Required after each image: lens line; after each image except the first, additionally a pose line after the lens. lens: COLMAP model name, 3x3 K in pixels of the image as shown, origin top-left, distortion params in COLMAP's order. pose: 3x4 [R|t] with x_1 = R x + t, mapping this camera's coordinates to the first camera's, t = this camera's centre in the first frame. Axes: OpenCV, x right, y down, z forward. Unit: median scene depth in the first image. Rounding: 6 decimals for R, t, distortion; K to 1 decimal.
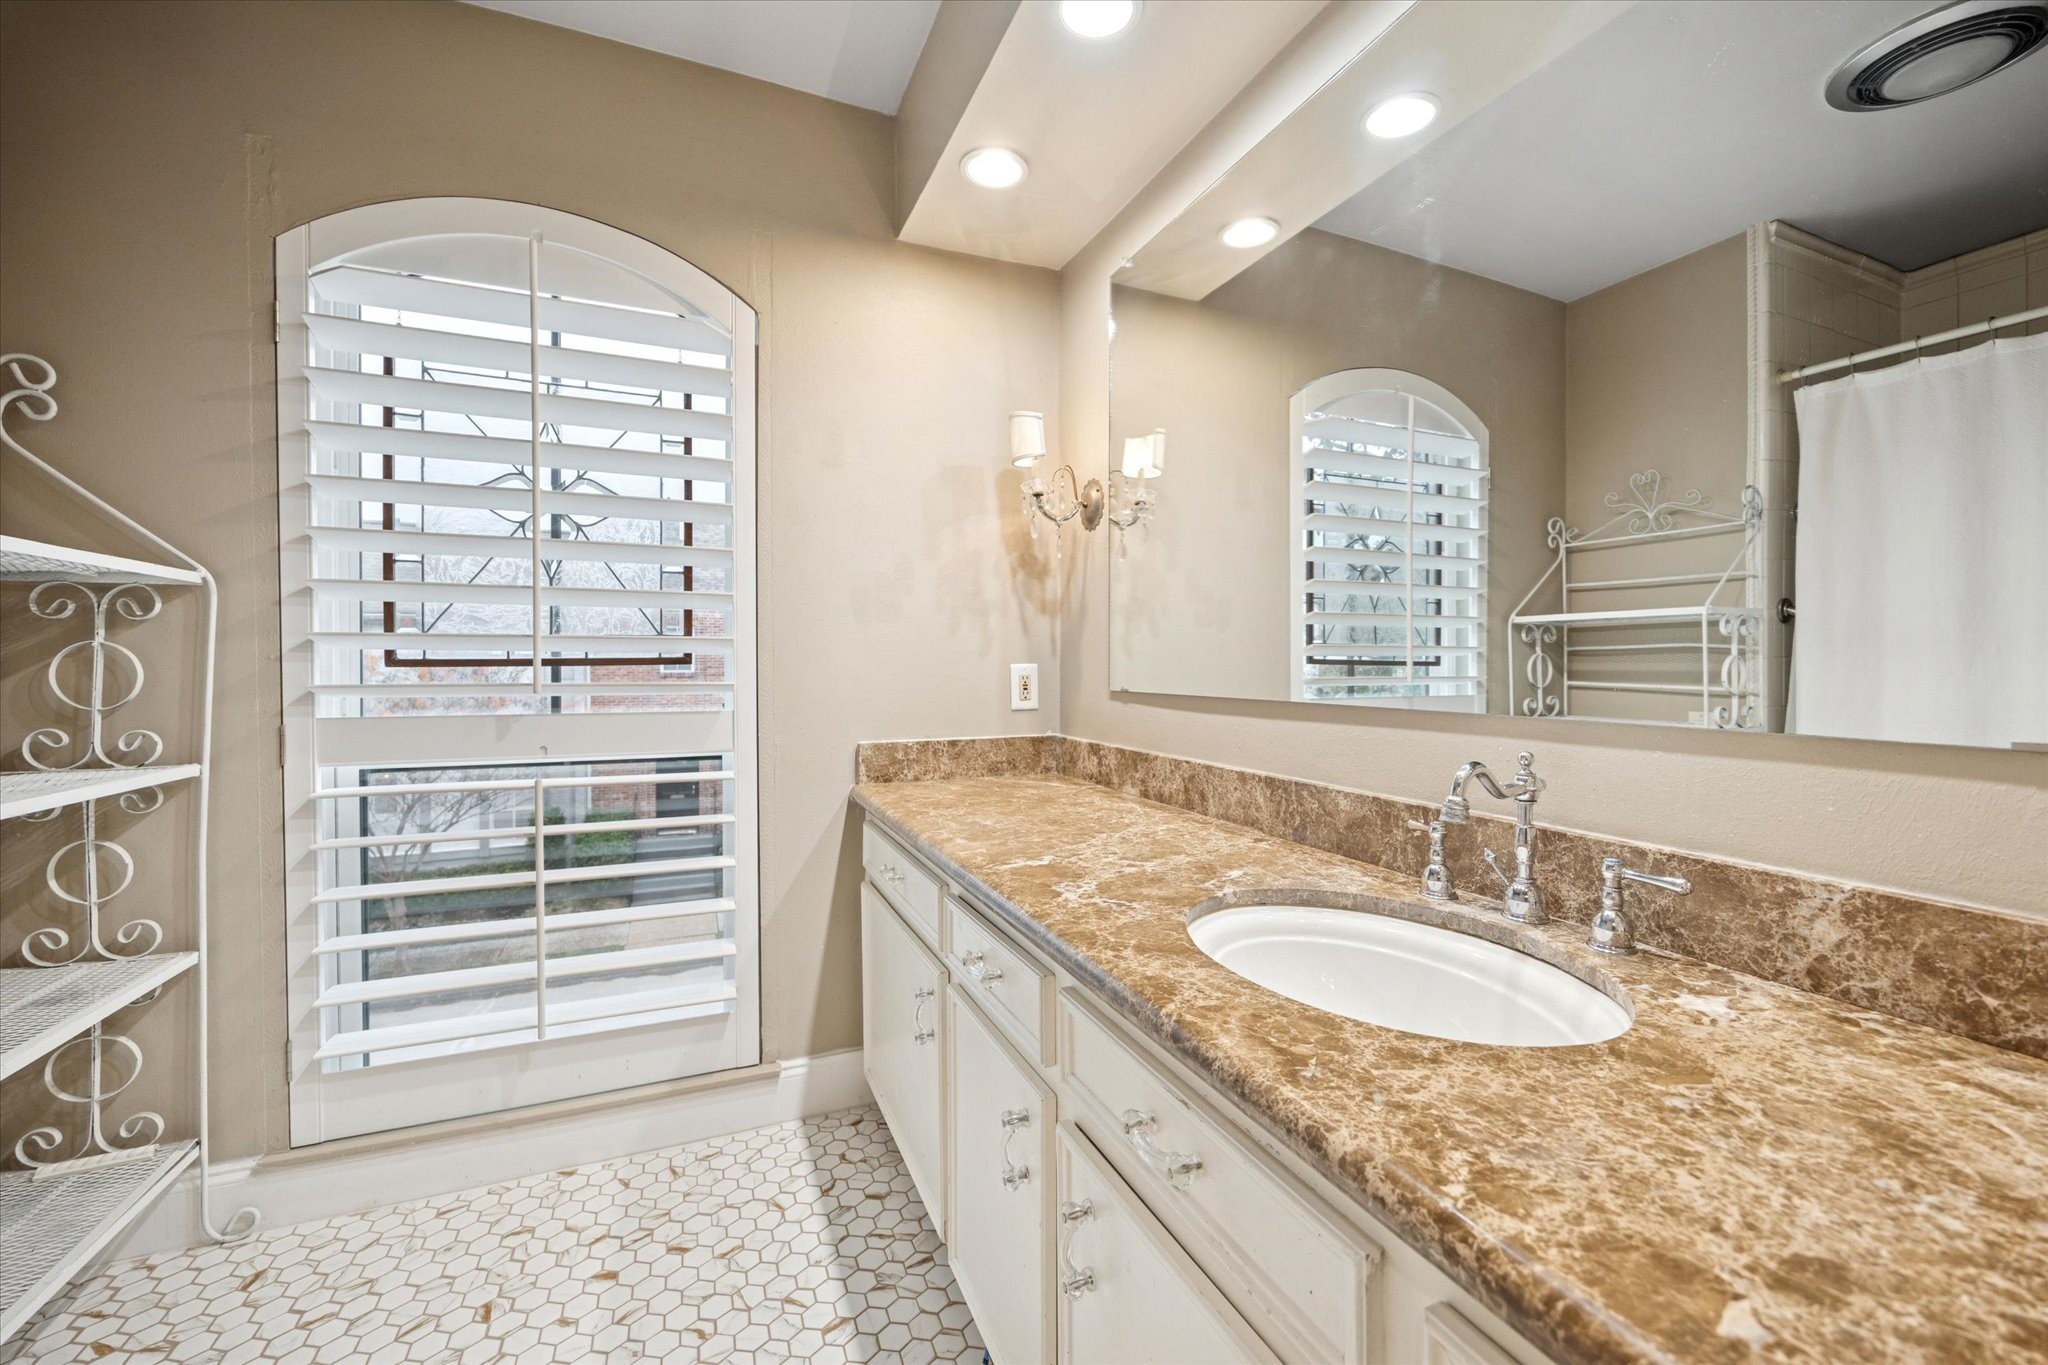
lens RADIAL K [[772.1, 0, 1007.3], [0, 772.1, 671.0], [0, 0, 1]] dist [-0.007421, 0.001022]
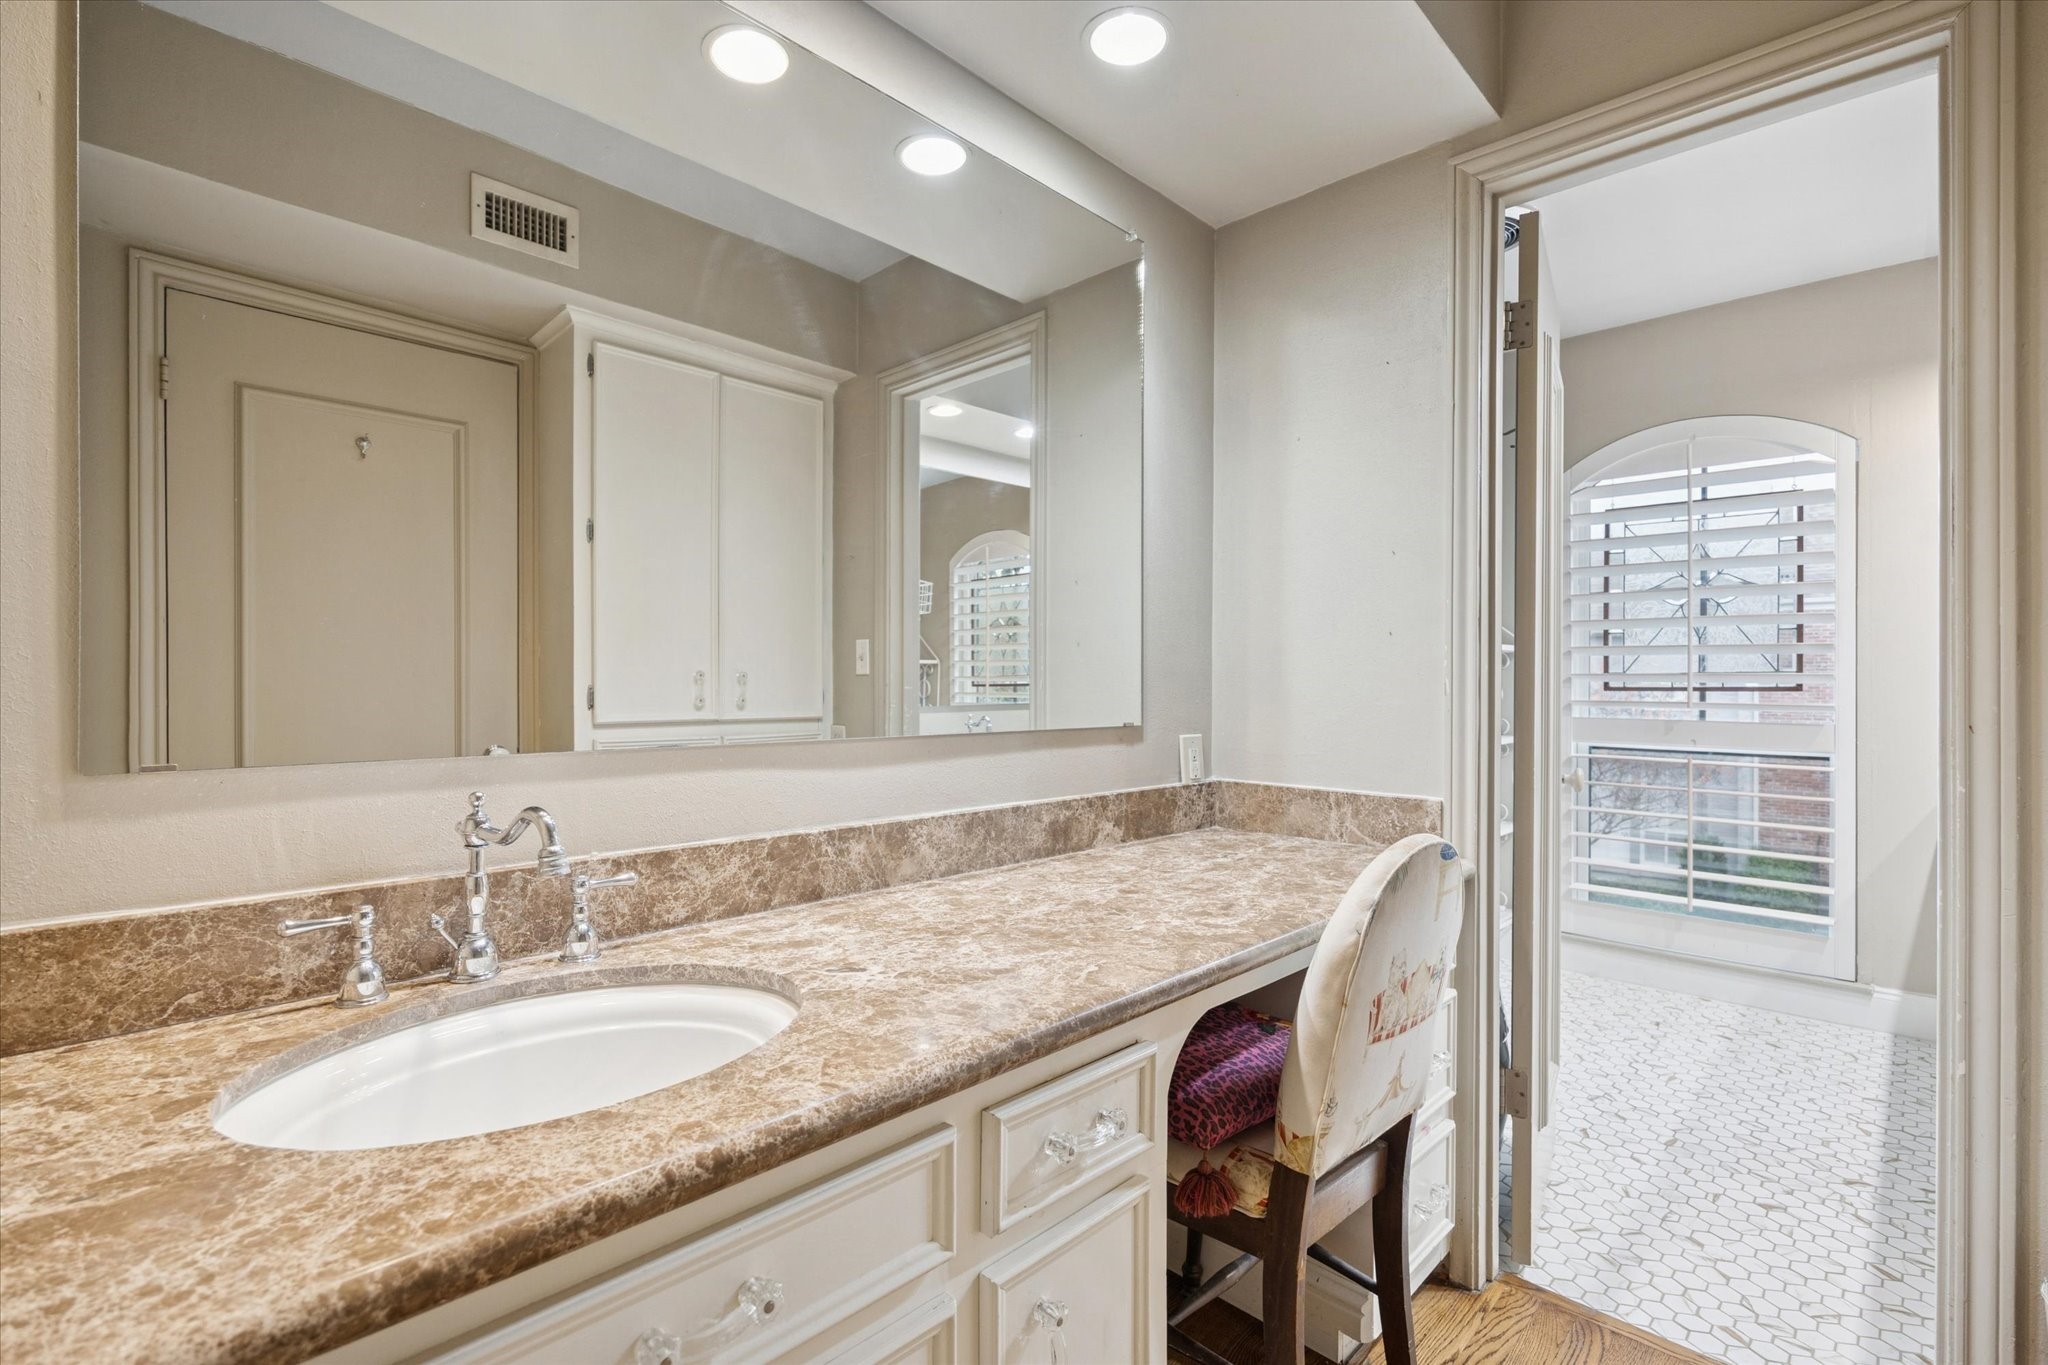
lens RADIAL K [[929.2, 0, 1013.5], [0, 929.2, 685.1], [0, 0, 1]] dist [-0.003522, -0.001497]
pose [[0.379559, 0.005598, -0.925151, 0.675498], [-0.011481, 0.999933, 0.001340, -0.006427], [0.925096, 0.010113, 0.379598, -1.093536]]
